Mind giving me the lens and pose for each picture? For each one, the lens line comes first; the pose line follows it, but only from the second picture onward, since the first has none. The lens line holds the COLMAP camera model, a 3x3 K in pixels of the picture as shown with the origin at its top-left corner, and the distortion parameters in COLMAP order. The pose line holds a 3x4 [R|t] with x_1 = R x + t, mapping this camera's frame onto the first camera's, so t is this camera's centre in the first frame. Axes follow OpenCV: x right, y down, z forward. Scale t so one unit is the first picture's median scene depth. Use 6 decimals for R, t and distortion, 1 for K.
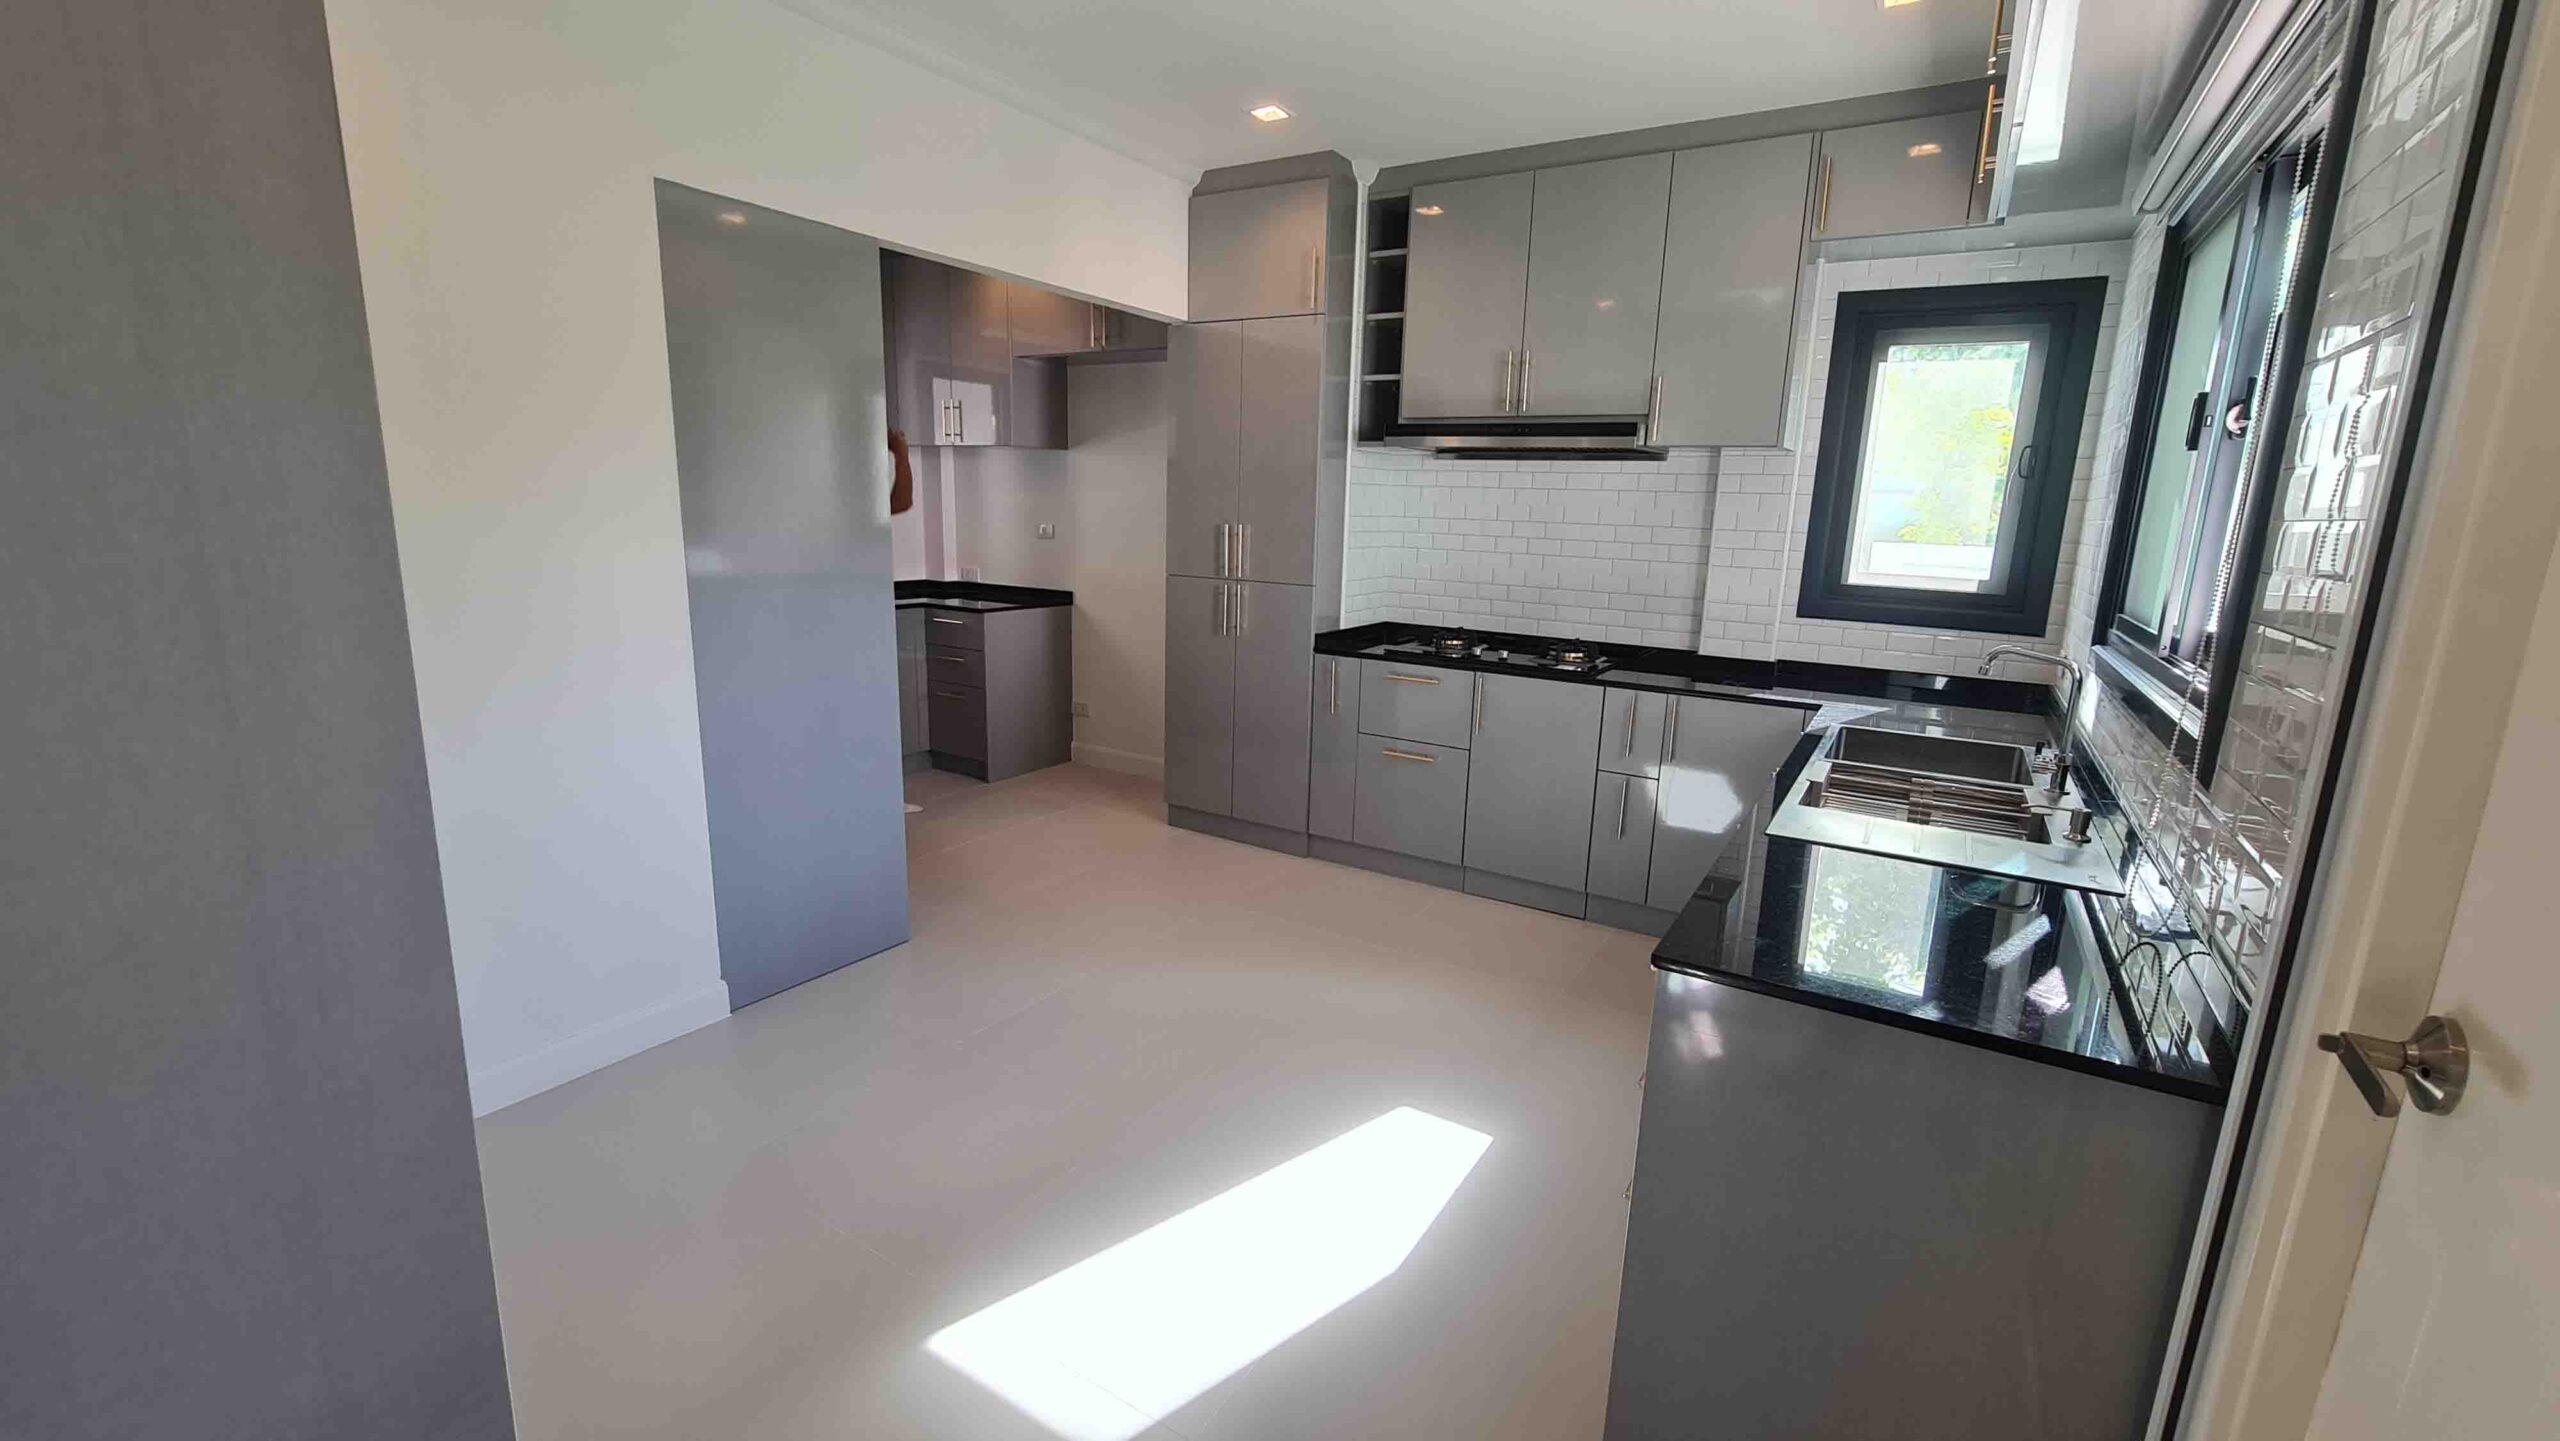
lens RADIAL K [[1054.6, 0, 1280.0], [0, 1054.6, 720.5], [0, 0, 1]] dist [-0.015050, 0.000274]
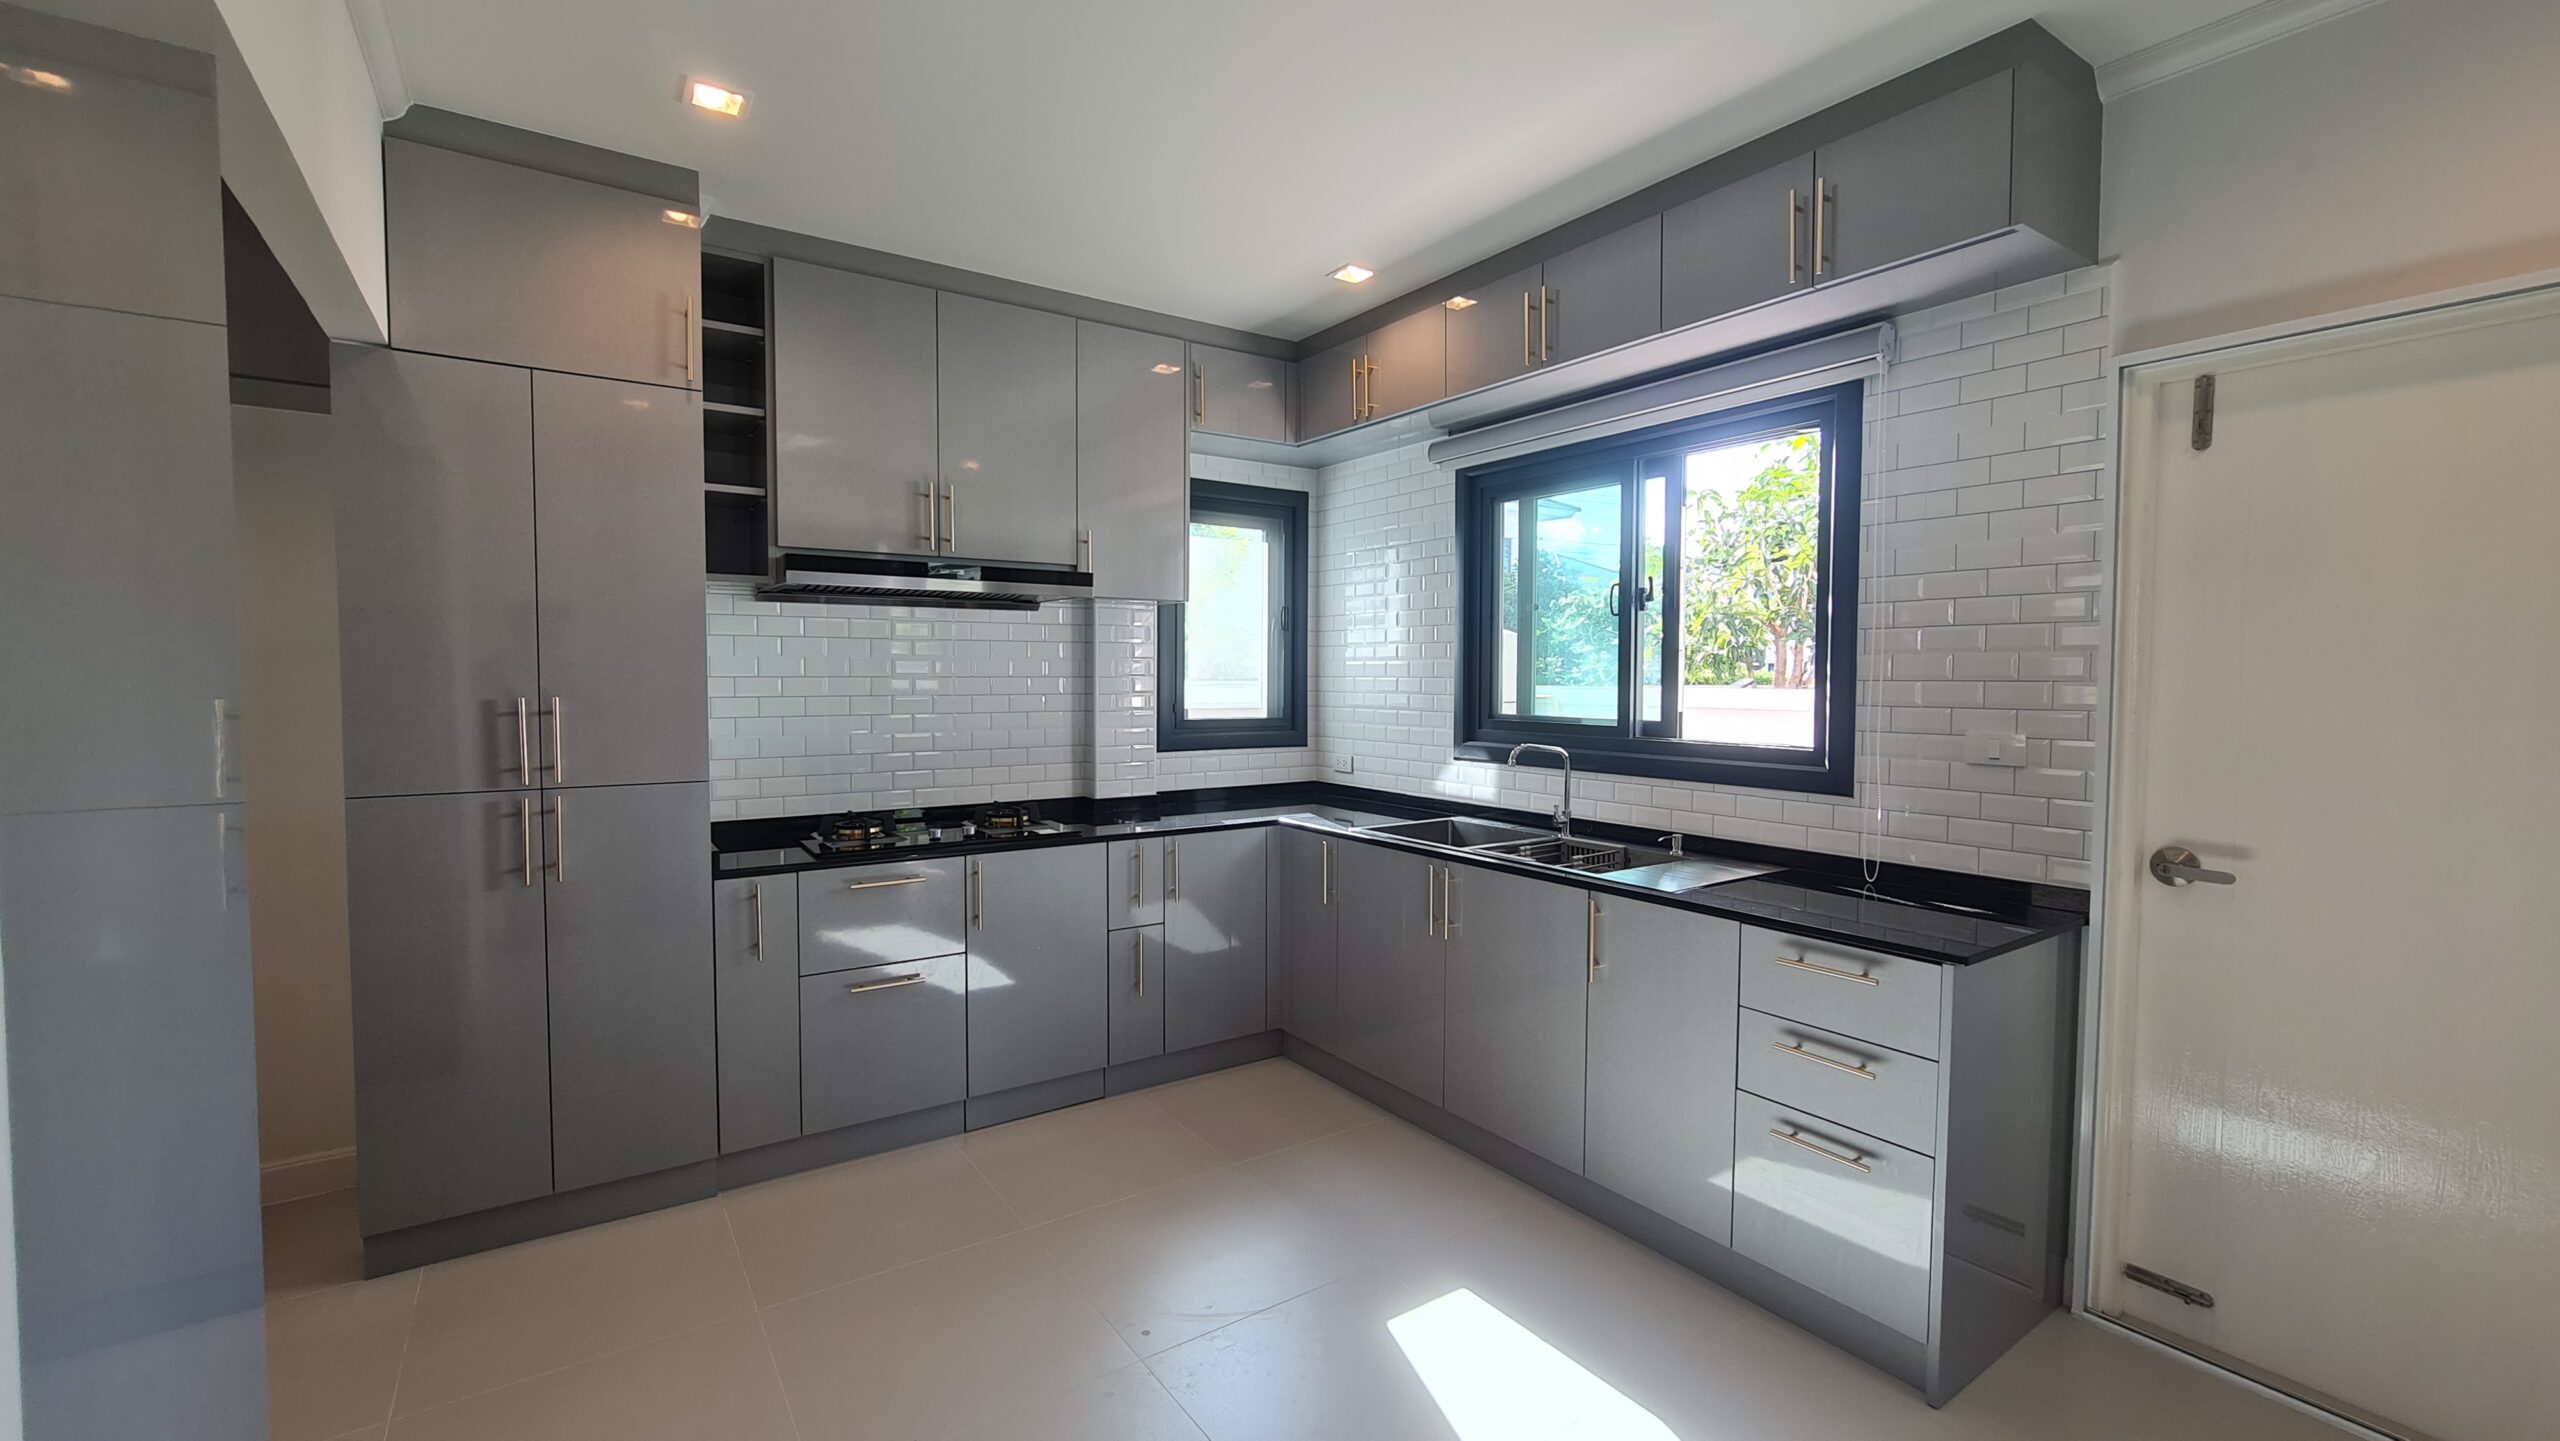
lens RADIAL K [[1054.6, 0, 1280.0], [0, 1054.6, 720.5], [0, 0, 1]] dist [-0.015050, 0.000274]
pose [[0.390058, -0.069026, 0.918200, -0.468068], [0.193720, 0.981020, -0.008545, -0.095383], [-0.900182, 0.181207, 0.396026, 0.429035]]
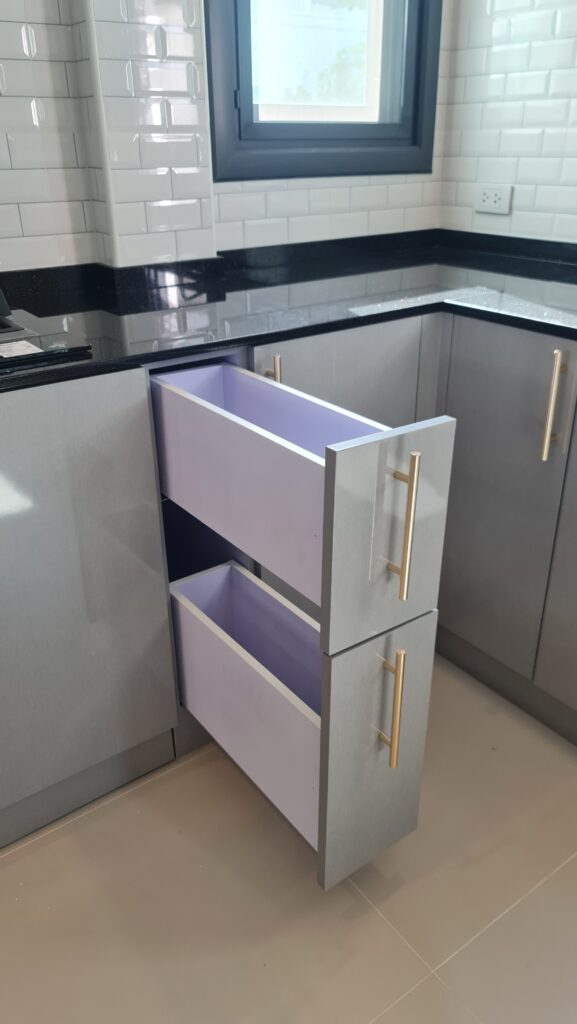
lens RADIAL K [[758.7, 0, 288.5], [0, 758.7, 512.0], [0, 0, 1]] dist [0.026402, 0.001600]
pose [[0.371313, -0.436625, 0.819442, 0.021528], [0.212851, 0.899062, 0.382600, -0.084325], [-0.903781, 0.032355, 0.426769, 0.744117]]
